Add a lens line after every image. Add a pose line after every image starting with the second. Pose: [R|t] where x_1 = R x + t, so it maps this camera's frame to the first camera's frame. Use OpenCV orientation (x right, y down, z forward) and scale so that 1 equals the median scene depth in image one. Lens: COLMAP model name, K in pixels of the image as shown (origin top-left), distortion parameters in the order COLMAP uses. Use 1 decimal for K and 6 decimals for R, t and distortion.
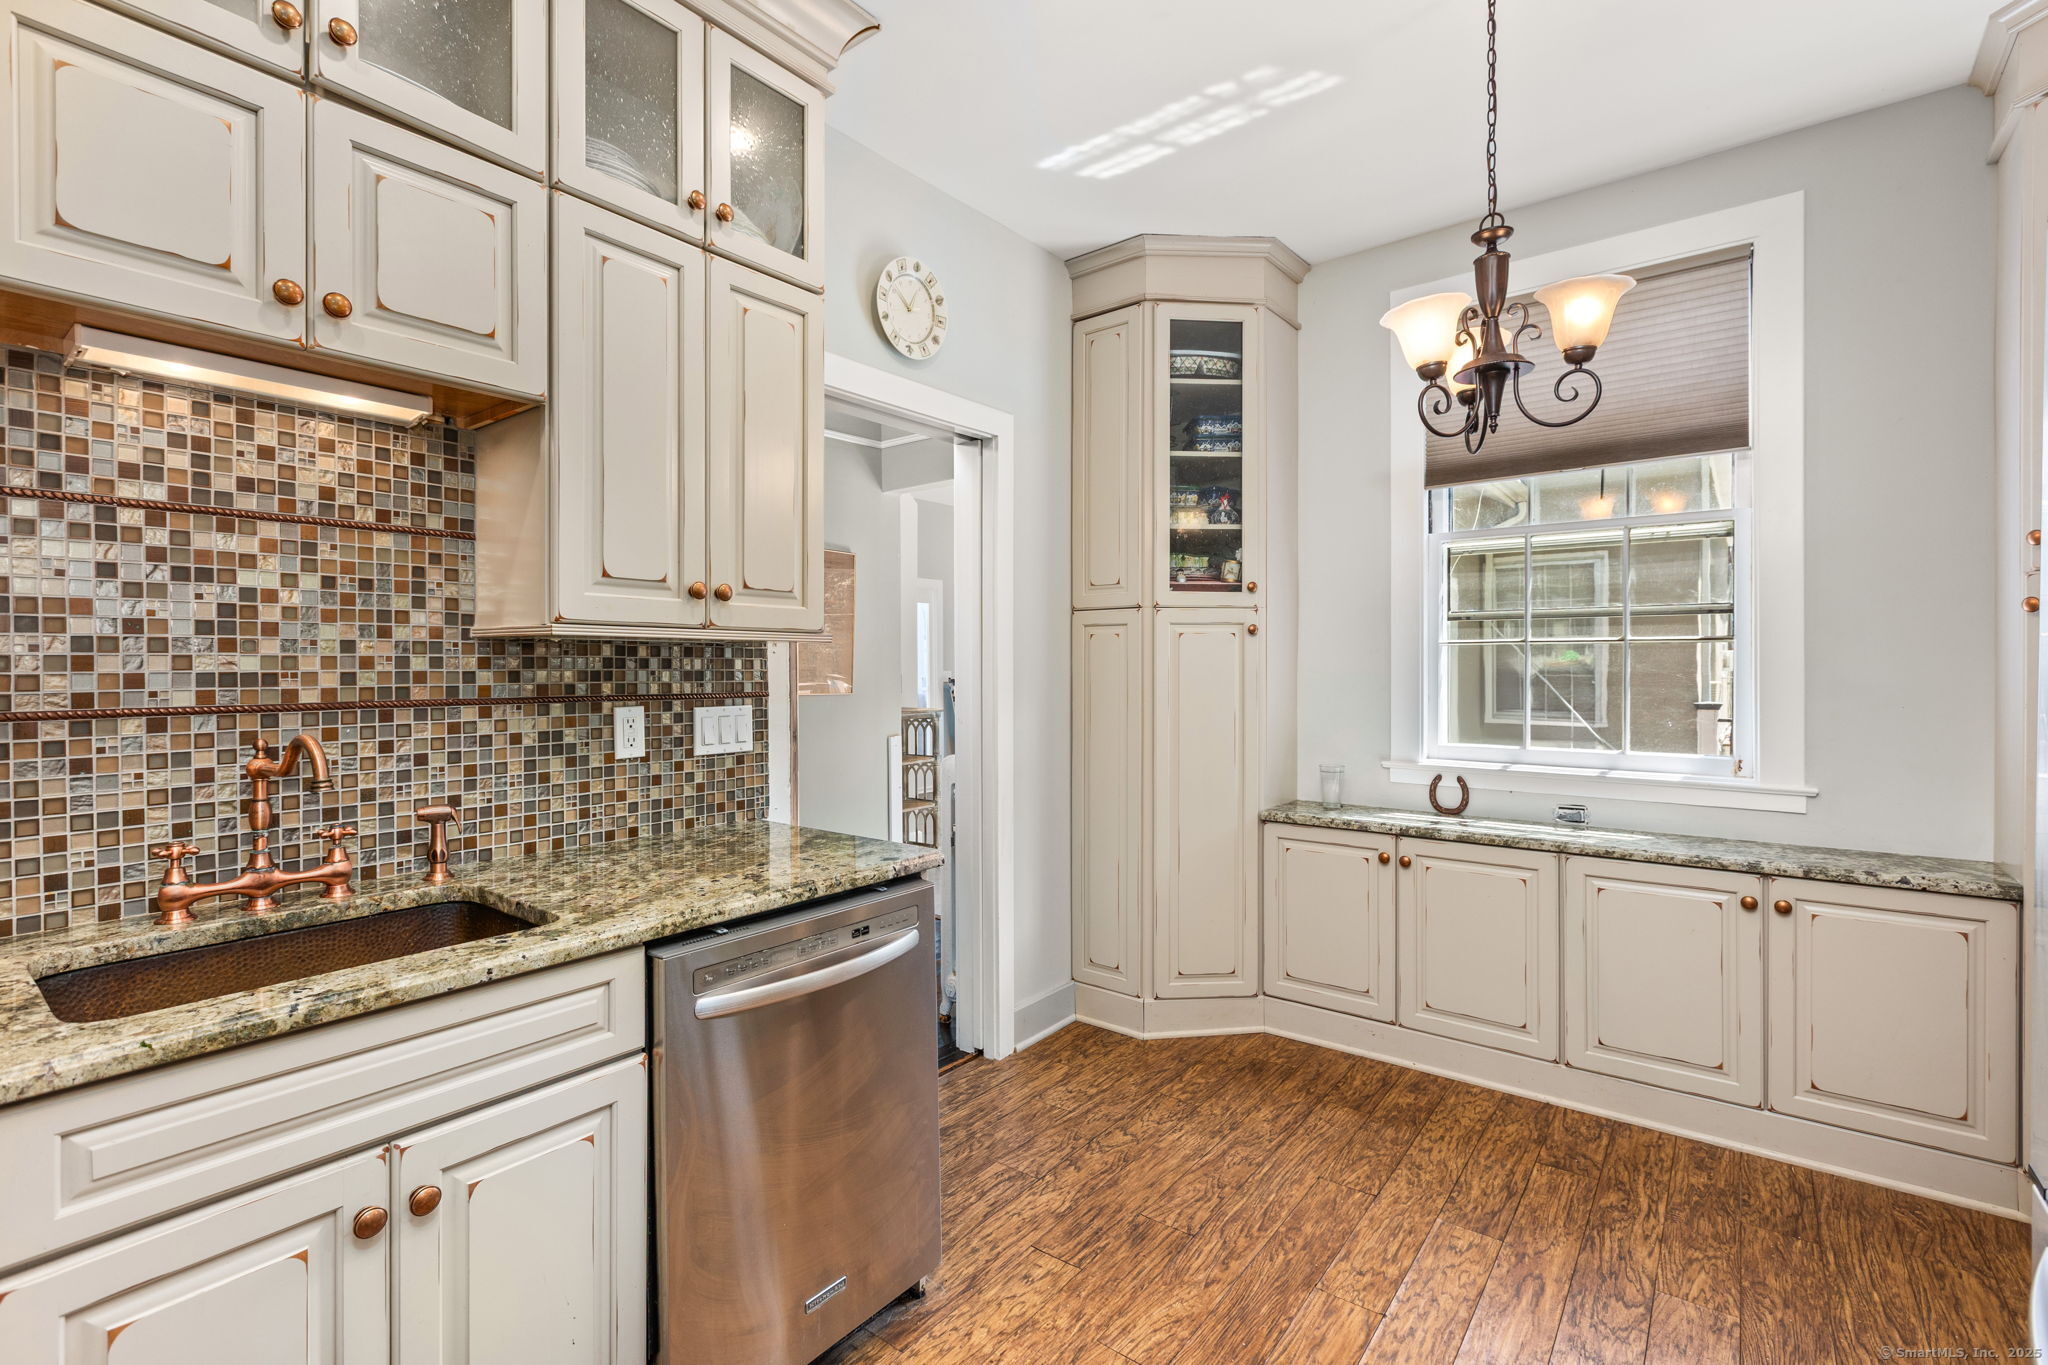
lens RADIAL K [[919.4, 0, 1006.6], [0, 919.4, 669.0], [0, 0, 1]] dist [-0.003301, 0.000124]
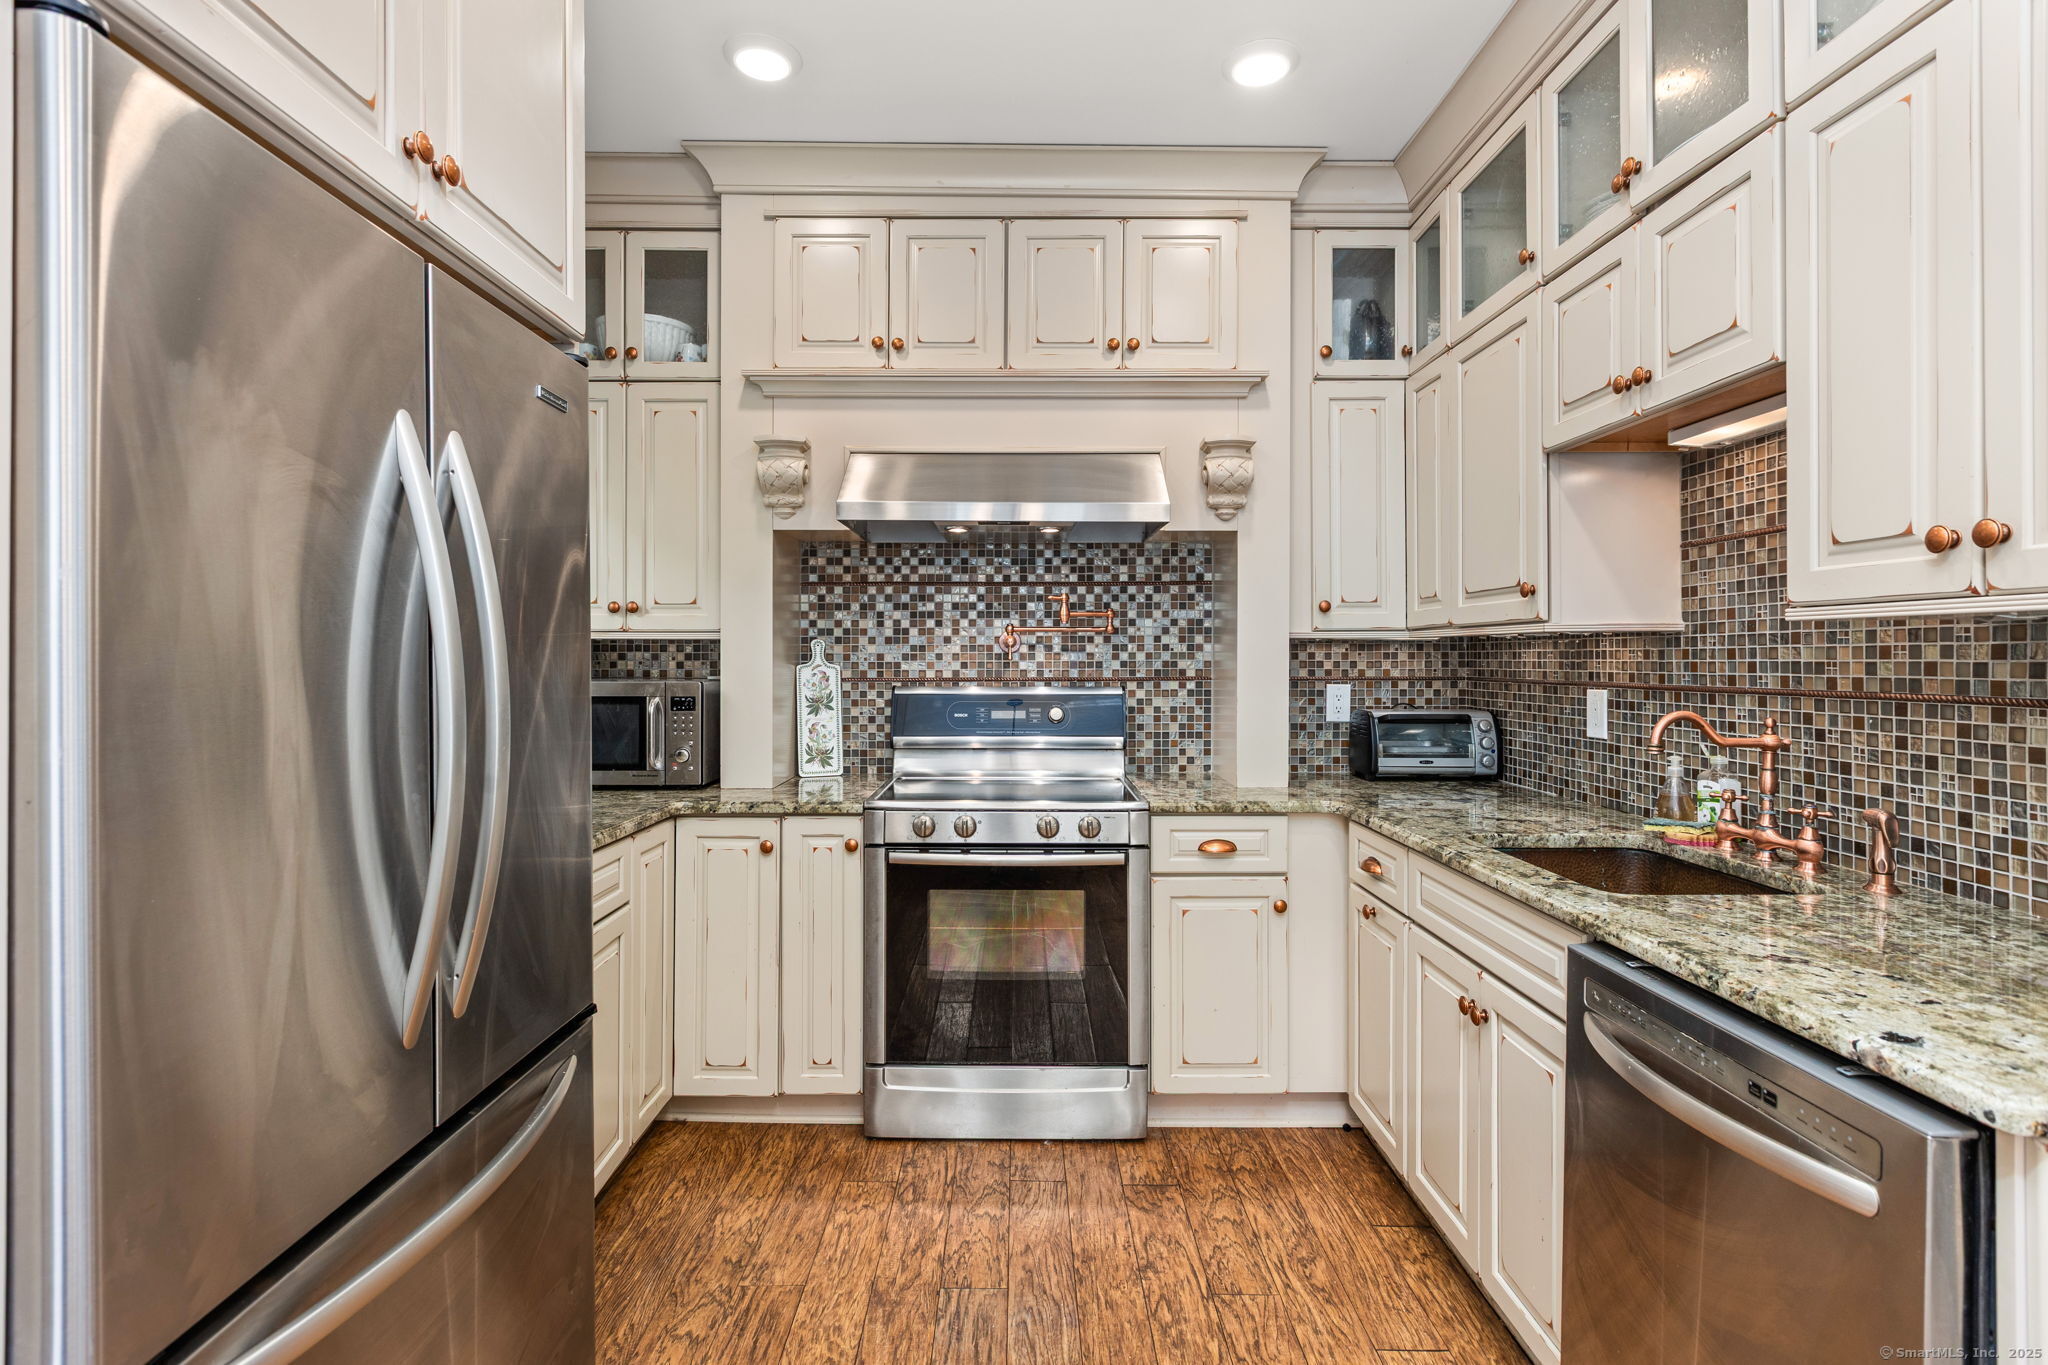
lens RADIAL K [[975.3, 0, 1016.7], [0, 975.3, 656.9], [0, 0, 1]] dist [-0.000965, -0.001093]
pose [[-0.788353, 0.001726, -0.615221, 0.544870], [0.000872, 0.999998, 0.001687, -0.004165], [0.615223, 0.000794, -0.788353, 1.046068]]
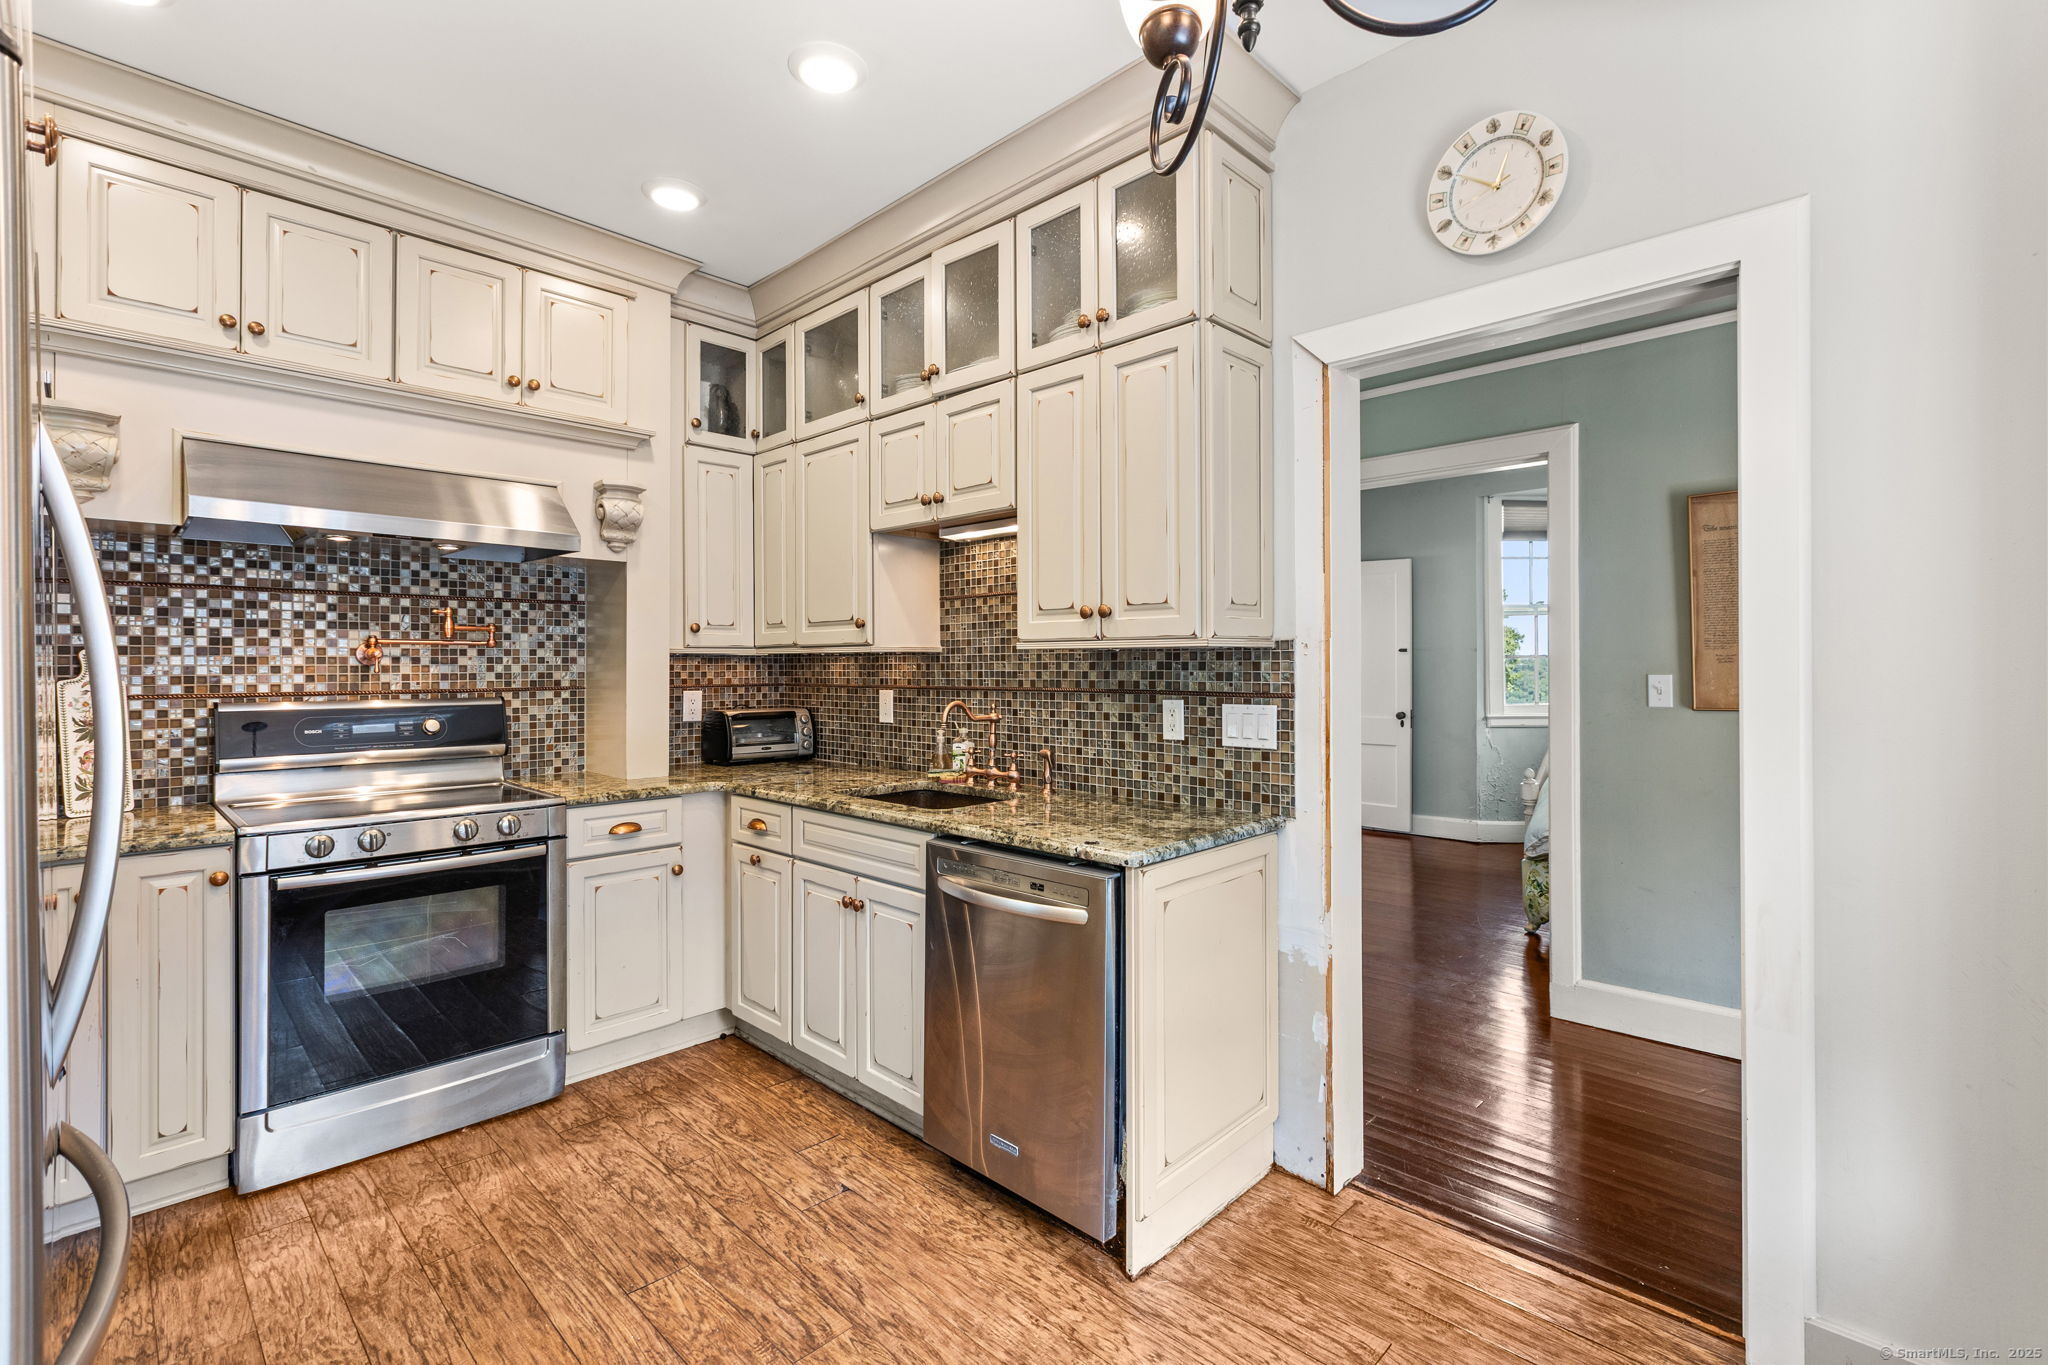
lens RADIAL K [[919.4, 0, 1024.0], [0, 919.4, 663.0], [0, 0, 1]] dist [-0.003301, 0.000124]
pose [[-0.105499, -0.001316, -0.994419, 0.922713], [0.000672, 0.999999, -0.001395, -0.009040], [0.994419, -0.000816, -0.105498, 0.965339]]
